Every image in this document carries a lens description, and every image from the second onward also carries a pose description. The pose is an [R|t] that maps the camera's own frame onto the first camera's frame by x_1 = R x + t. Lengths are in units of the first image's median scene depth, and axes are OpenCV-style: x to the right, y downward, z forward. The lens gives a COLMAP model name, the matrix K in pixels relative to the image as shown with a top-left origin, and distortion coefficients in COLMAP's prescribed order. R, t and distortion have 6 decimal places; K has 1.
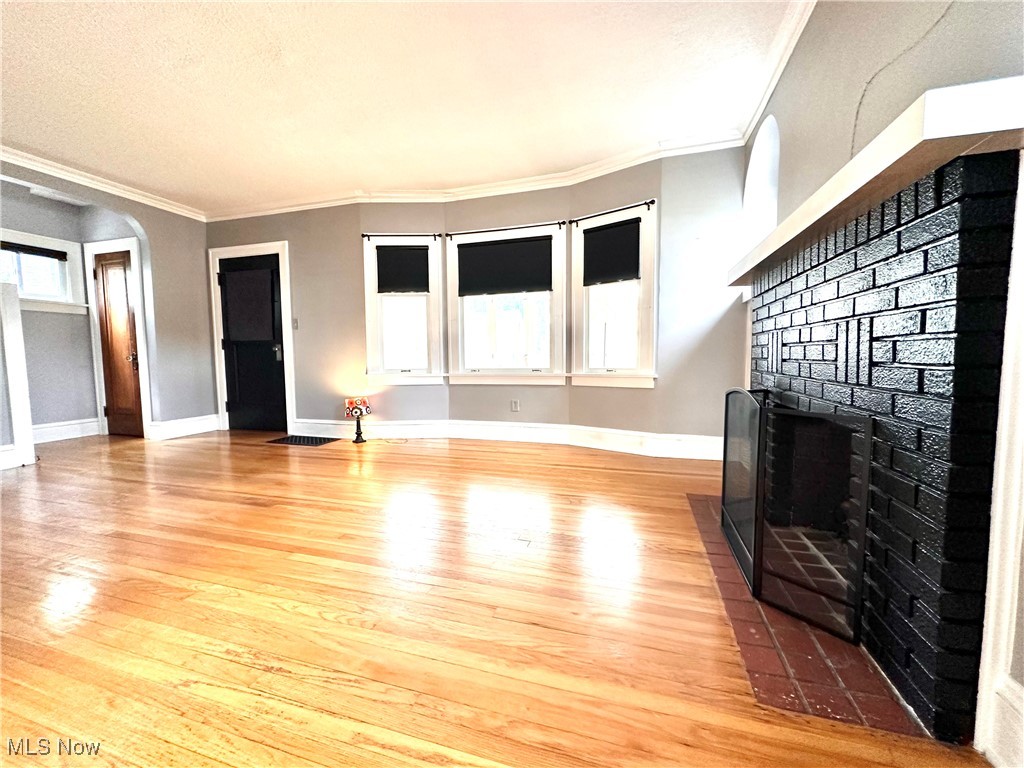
lens RADIAL K [[409.7, 0, 510.6], [0, 409.7, 382.4], [0, 0, 1]] dist [0.001359, 0.000330]
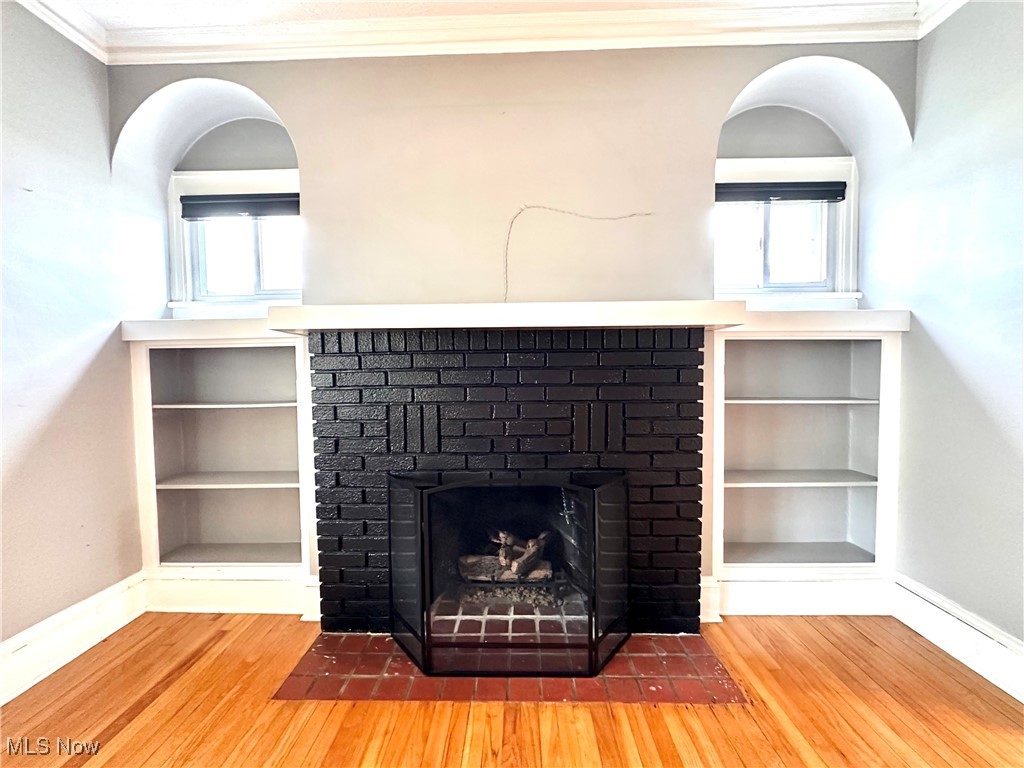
lens RADIAL K [[409.7, 0, 517.8], [0, 409.7, 384.0], [0, 0, 1]] dist [0.001359, 0.000330]
pose [[-0.281523, -0.016089, 0.959420, -0.113341], [0.083529, 0.995653, 0.041207, -0.091209], [-0.955912, 0.091740, -0.278956, 0.523462]]
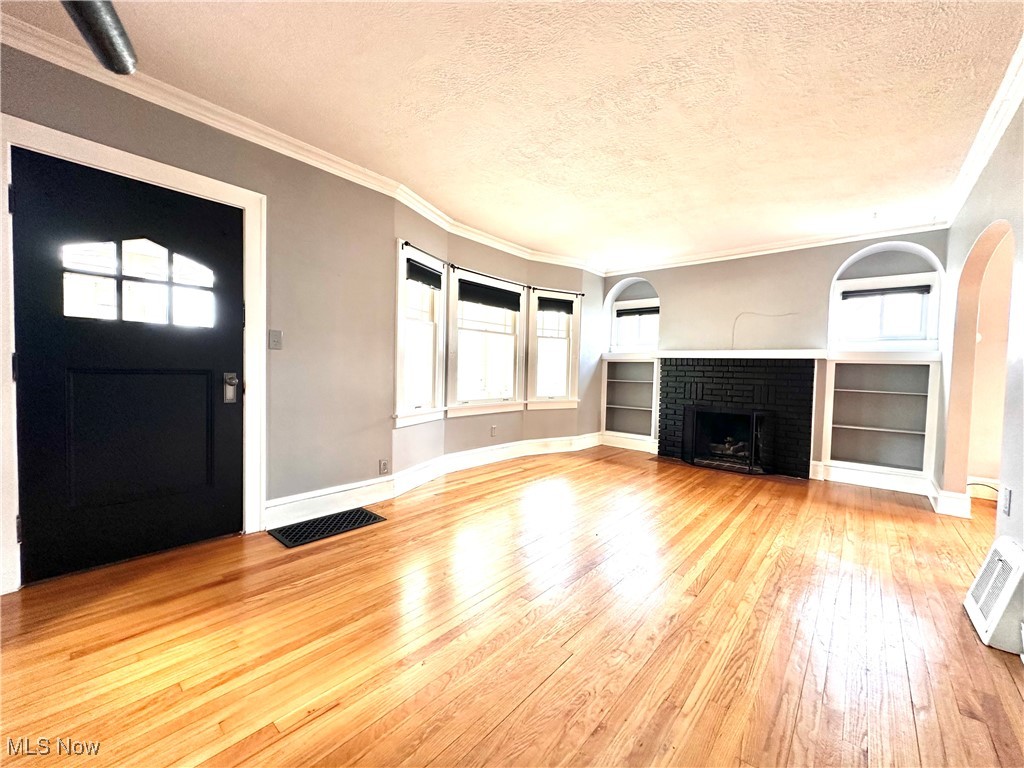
lens RADIAL K [[409.7, 0, 511.2], [0, 409.7, 385.2], [0, 0, 1]] dist [0.001359, 0.000330]
pose [[0.396338, -0.013274, 0.918009, -1.082759], [0.035632, 0.999365, -0.000934, -0.073589], [-0.917413, 0.033081, 0.396560, 0.526884]]
